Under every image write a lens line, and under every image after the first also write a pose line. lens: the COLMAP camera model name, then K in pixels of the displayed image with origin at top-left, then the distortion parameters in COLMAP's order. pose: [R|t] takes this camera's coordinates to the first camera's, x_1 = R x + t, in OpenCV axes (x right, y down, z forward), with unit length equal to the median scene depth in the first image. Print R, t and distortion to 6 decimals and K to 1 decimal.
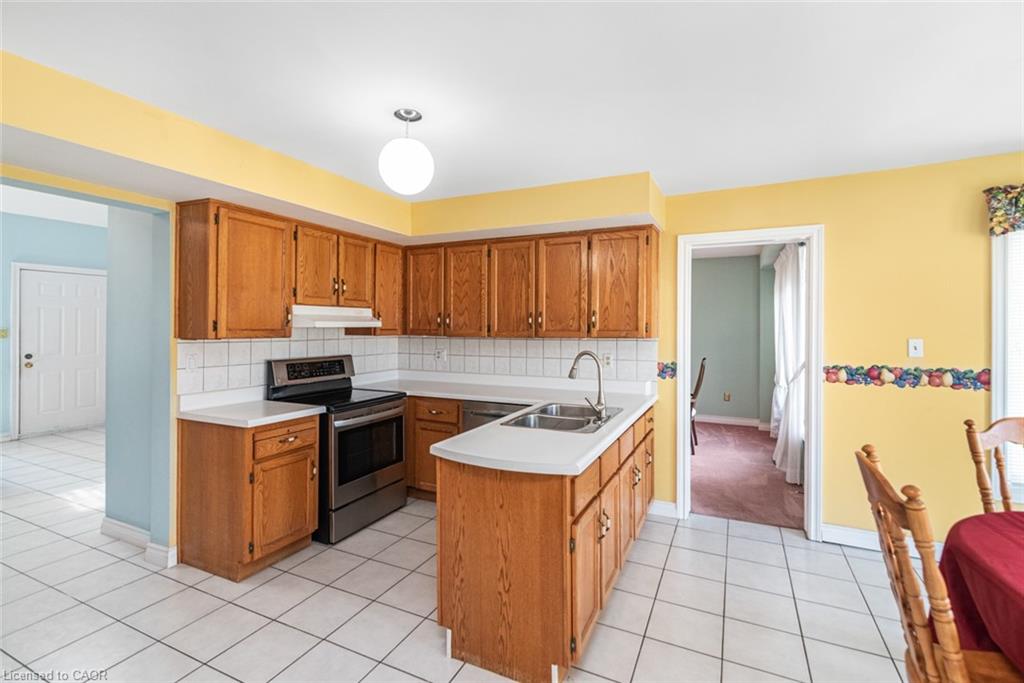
lens RADIAL K [[469.4, 0, 533.9], [0, 469.4, 326.1], [0, 0, 1]] dist [0.011291, -0.000255]
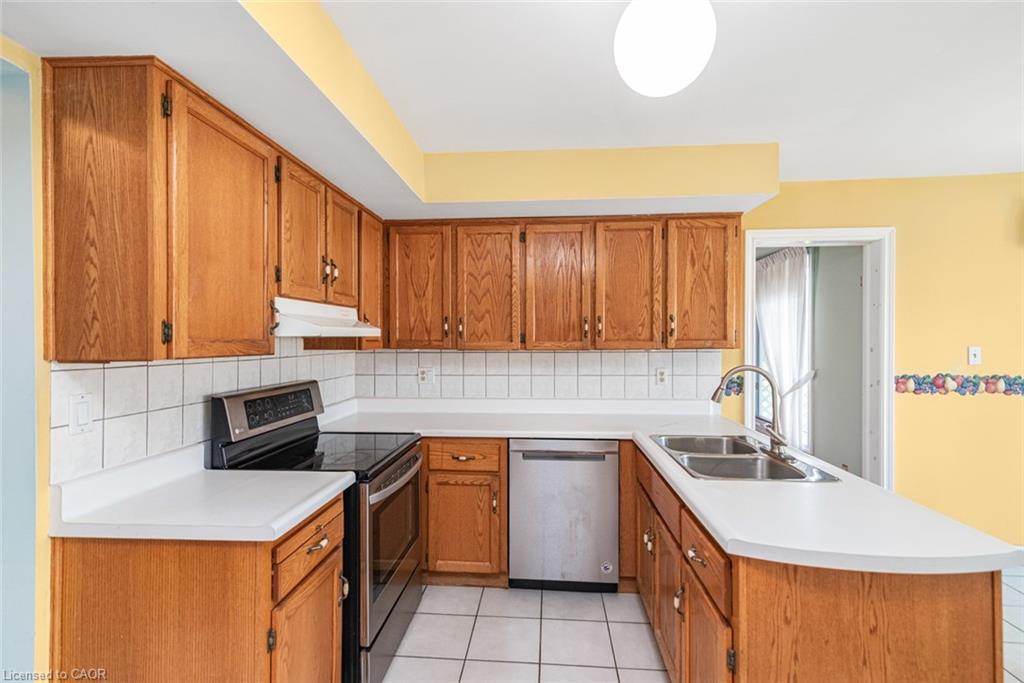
lens RADIAL K [[469.4, 0, 518.2], [0, 469.4, 340.0], [0, 0, 1]] dist [0.011291, -0.000255]
pose [[0.936080, -0.004296, 0.351761, -0.422798], [0.003015, 0.999987, 0.004190, 0.005369], [-0.351774, -0.002862, 0.936080, 0.356838]]
